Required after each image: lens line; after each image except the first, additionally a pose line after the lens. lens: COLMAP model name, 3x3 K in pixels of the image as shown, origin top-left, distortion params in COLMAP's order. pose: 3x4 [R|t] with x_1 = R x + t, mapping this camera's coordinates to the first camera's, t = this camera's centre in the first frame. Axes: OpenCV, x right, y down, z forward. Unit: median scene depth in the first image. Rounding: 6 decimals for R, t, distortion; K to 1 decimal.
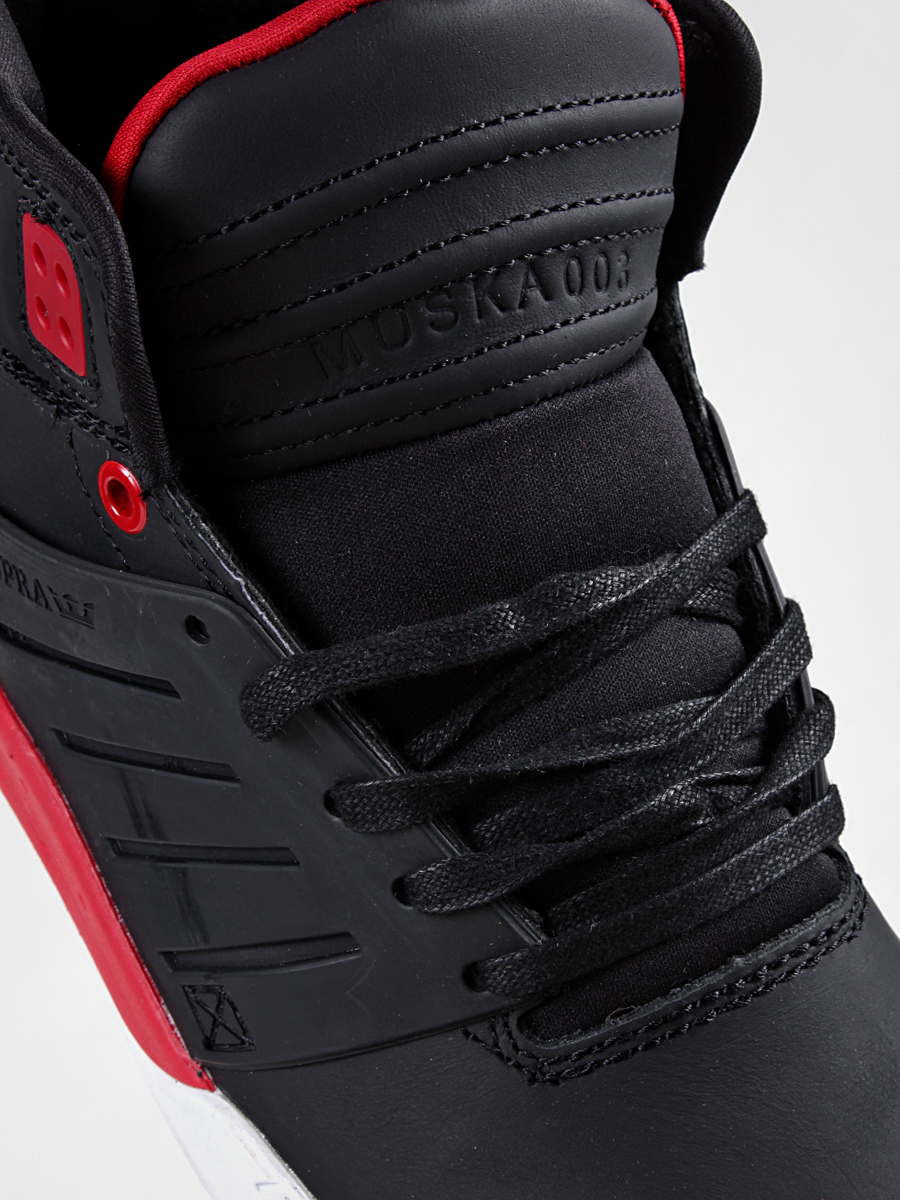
lens RADIAL K [[3036.6, 0, 450.0], [0, 3036.6, 600.0], [0, 0, 1]] dist [-0.353271, 0.520845]
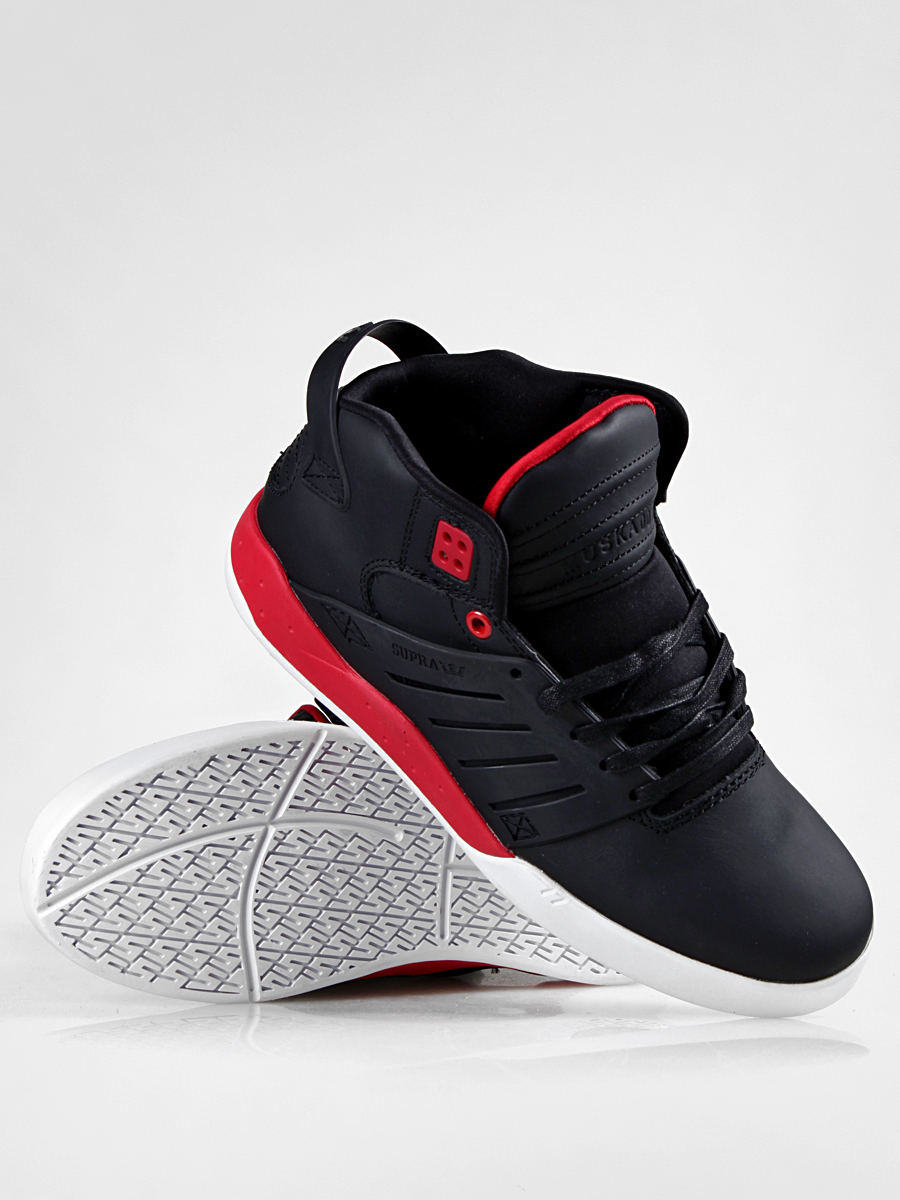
lens RADIAL K [[3036.6, 0, 450.0], [0, 3036.6, 600.0], [0, 0, 1]] dist [-0.353271, 0.520845]
pose [[0.972063, -0.105411, 0.209721, -0.663683], [0.095742, 0.993843, 0.055763, -0.199152], [-0.214308, -0.034126, 0.976170, -1.477748]]
